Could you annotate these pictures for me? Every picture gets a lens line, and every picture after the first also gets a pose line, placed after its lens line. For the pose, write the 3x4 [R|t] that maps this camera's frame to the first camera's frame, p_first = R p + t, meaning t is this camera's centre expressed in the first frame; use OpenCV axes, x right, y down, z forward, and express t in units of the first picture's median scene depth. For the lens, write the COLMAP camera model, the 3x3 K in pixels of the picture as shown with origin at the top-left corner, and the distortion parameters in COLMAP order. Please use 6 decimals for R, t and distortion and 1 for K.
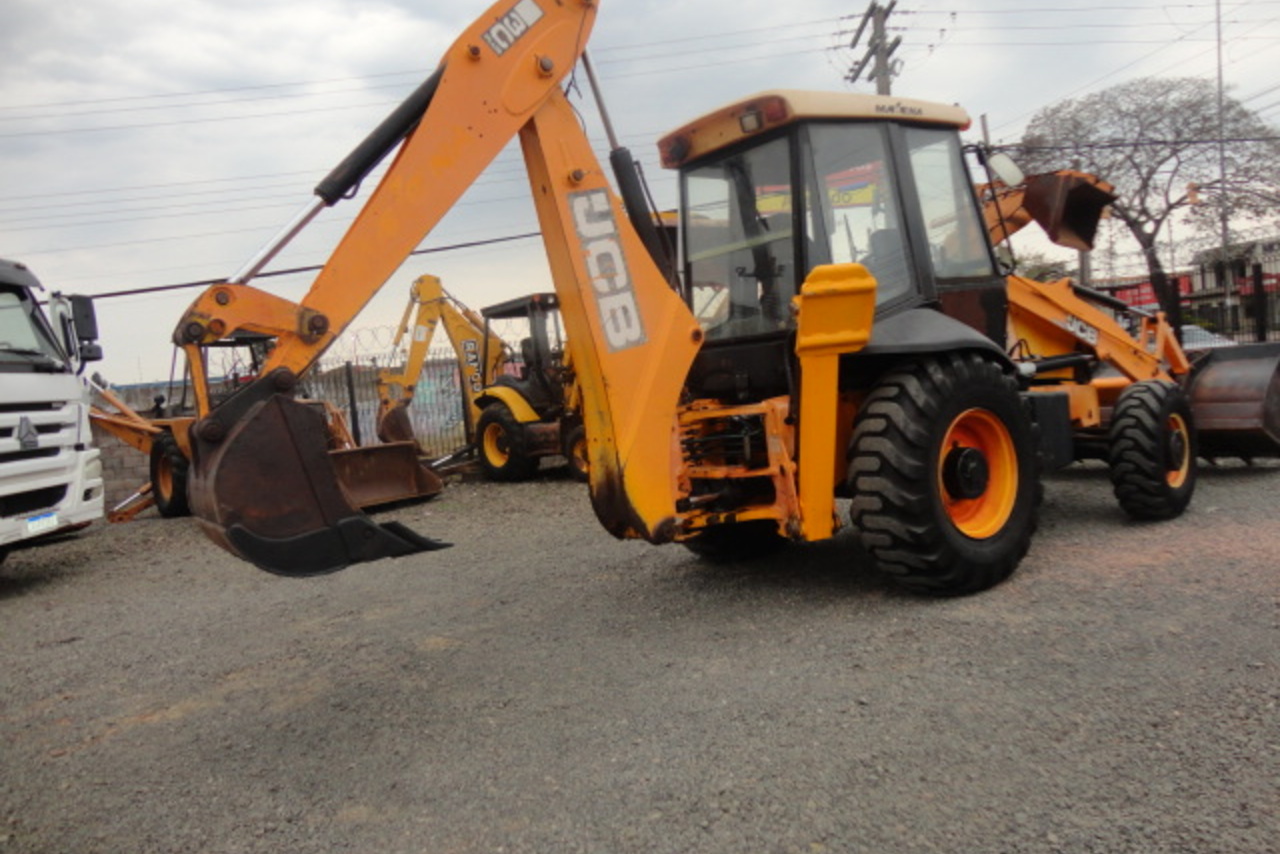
lens RADIAL K [[935.0, 0, 640.0], [0, 935.0, 427.0], [0, 0, 1]] dist [-0.005229, 0.012369]
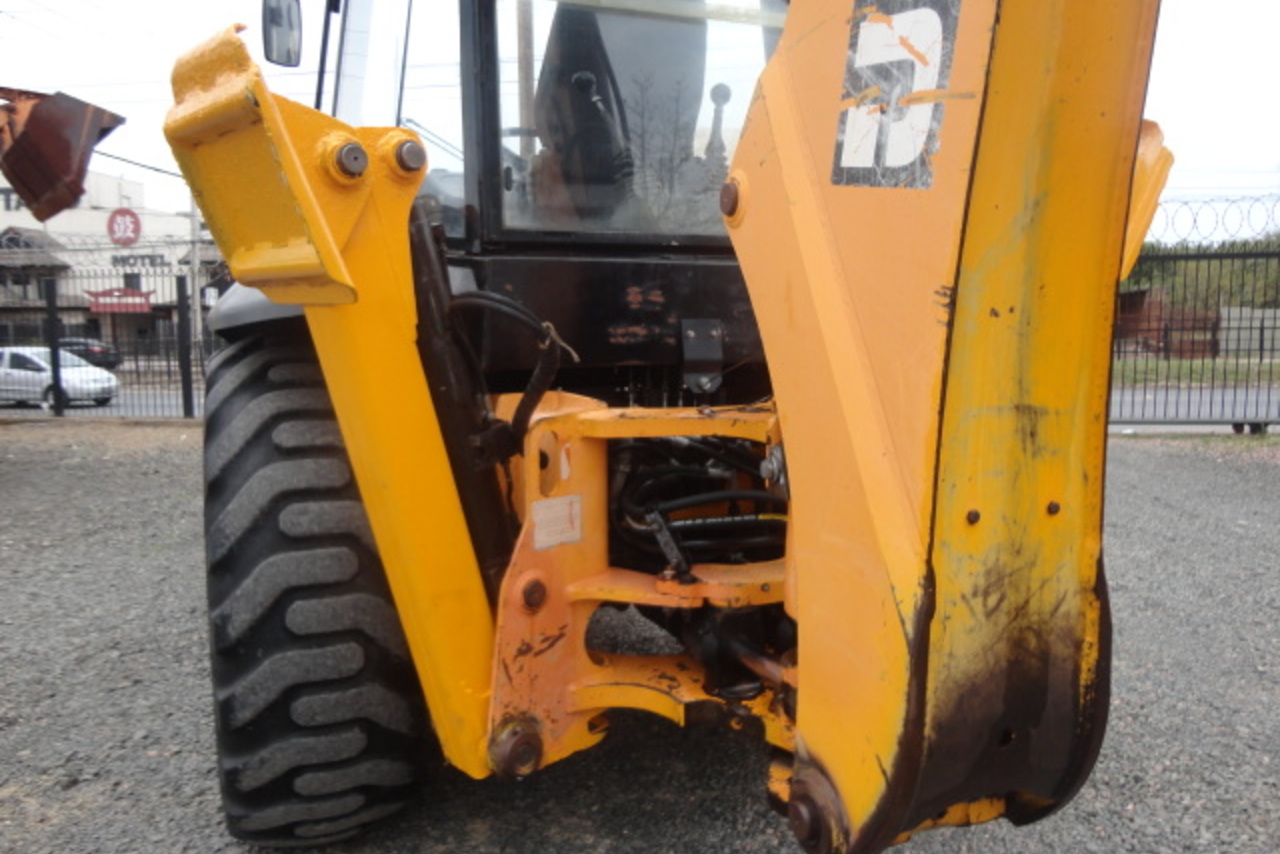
lens RADIAL K [[935.0, 0, 640.0], [0, 935.0, 427.0], [0, 0, 1]] dist [-0.005229, 0.012369]
pose [[0.225040, -0.002743, 0.974346, -0.317386], [0.041146, 0.999131, -0.006690, -0.013397], [-0.973480, 0.041596, 0.224957, 1.018679]]
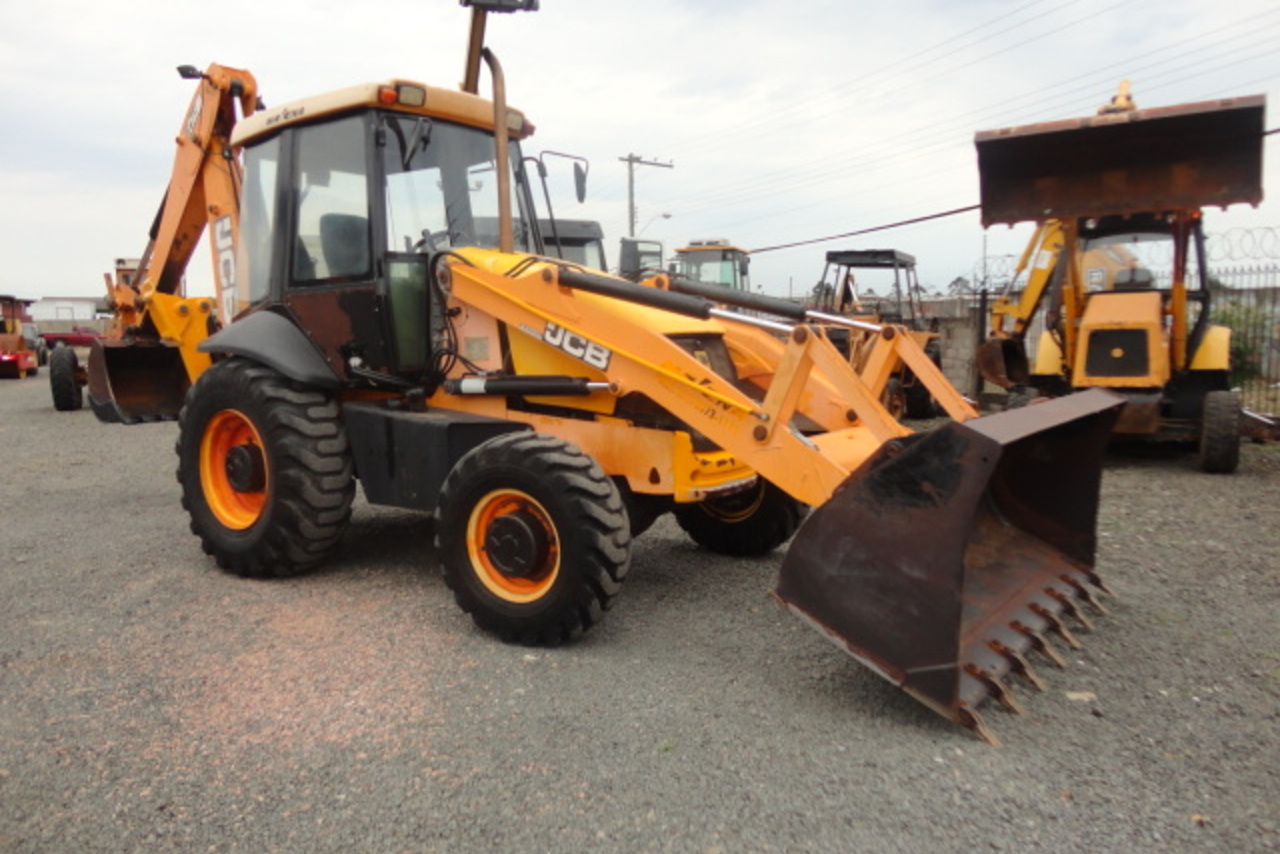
lens RADIAL K [[920.1, 0, 640.0], [0, 920.1, 427.0], [0, 0, 1]] dist [-0.013000, 0.007113]
pose [[0.321637, 0.190022, -0.927600, 1.454426], [-0.071180, 0.981736, 0.176431, -0.214146], [0.944184, 0.009279, 0.329288, 1.069264]]
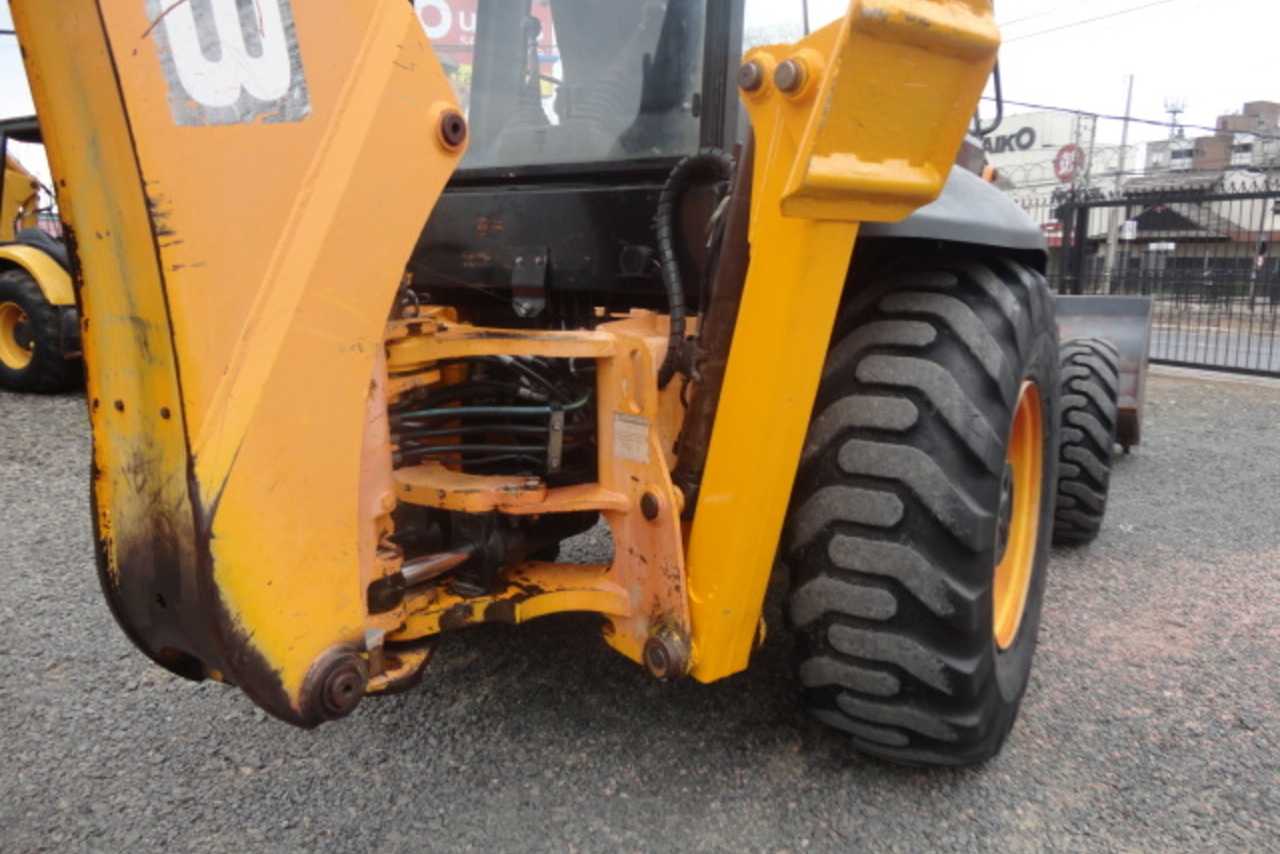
lens RADIAL K [[935.0, 0, 640.0], [0, 935.0, 427.0], [0, 0, 1]] dist [-0.005229, 0.012369]
pose [[0.918915, 0.043125, 0.392091, -0.009357], [-0.081560, 0.993298, 0.081895, -0.019442], [-0.385931, -0.107234, 0.916274, 0.633565]]
